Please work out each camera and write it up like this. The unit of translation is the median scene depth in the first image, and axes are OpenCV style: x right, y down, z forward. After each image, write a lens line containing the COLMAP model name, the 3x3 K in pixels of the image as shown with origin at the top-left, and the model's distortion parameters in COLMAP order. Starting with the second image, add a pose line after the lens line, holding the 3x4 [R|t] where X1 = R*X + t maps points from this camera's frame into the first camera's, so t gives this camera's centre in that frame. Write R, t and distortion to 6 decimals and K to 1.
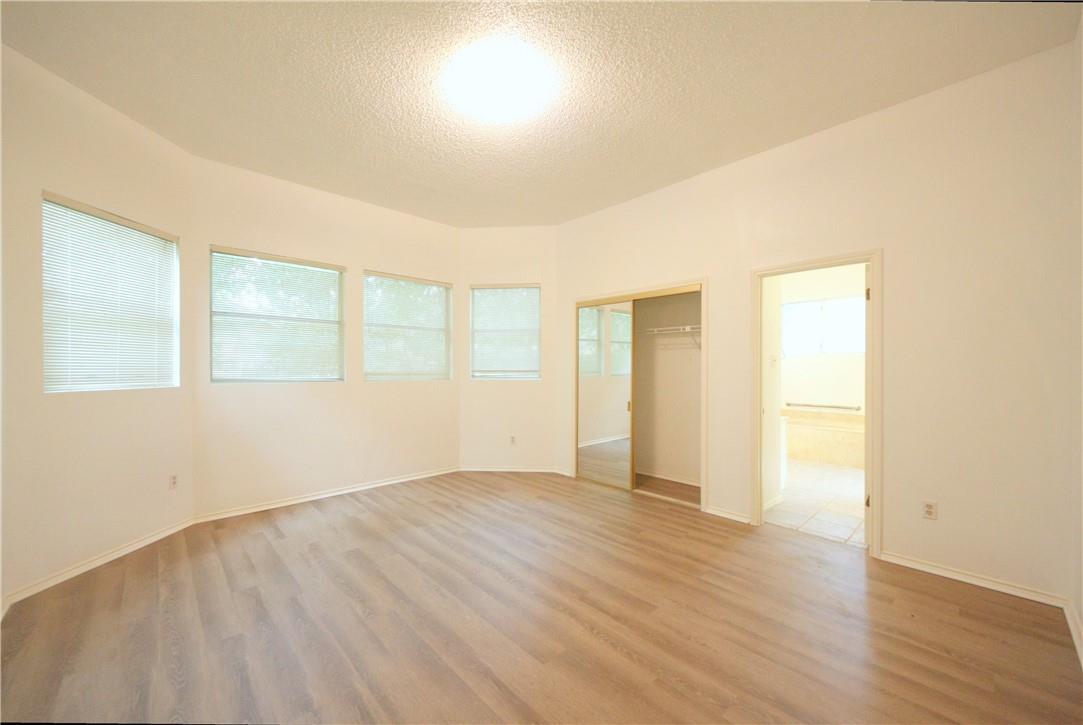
lens RADIAL K [[414.4, 0, 531.3], [0, 414.4, 367.1], [0, 0, 1]] dist [0.009610, -0.000762]
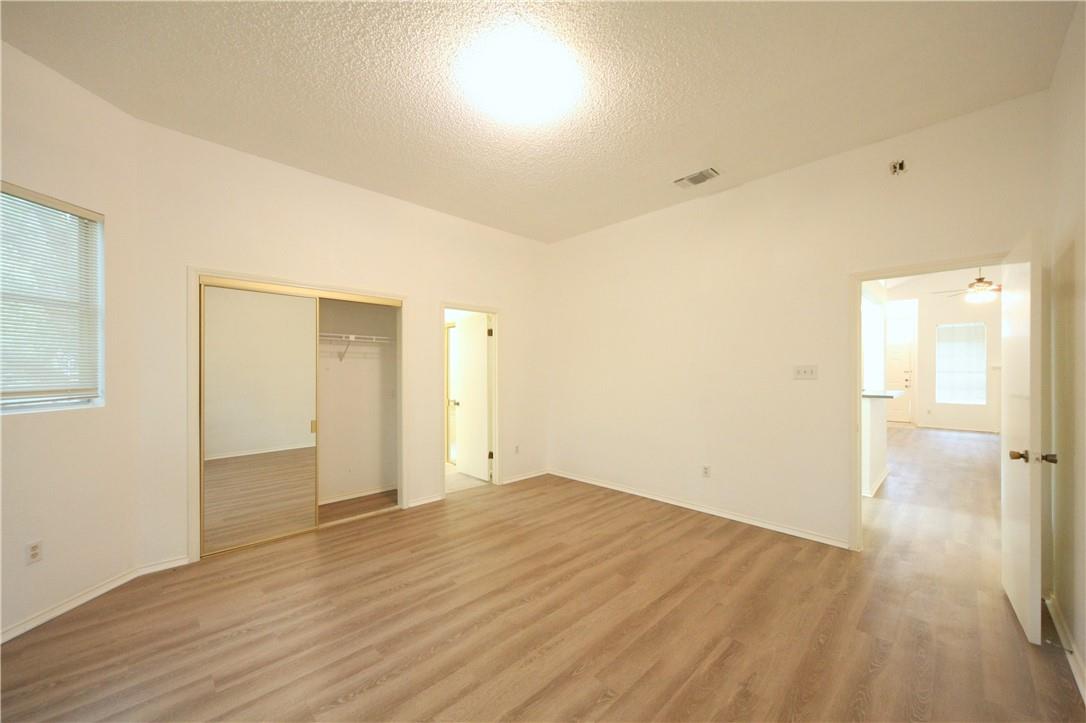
lens RADIAL K [[415.5, 0, 541.7], [0, 415.5, 370.2], [0, 0, 1]] dist [0.009610, -0.000762]
pose [[-0.051505, -0.000272, 0.998673, -0.719916], [0.000205, 1.000000, 0.000283, -0.019186], [-0.998673, 0.000220, -0.051504, 0.710780]]
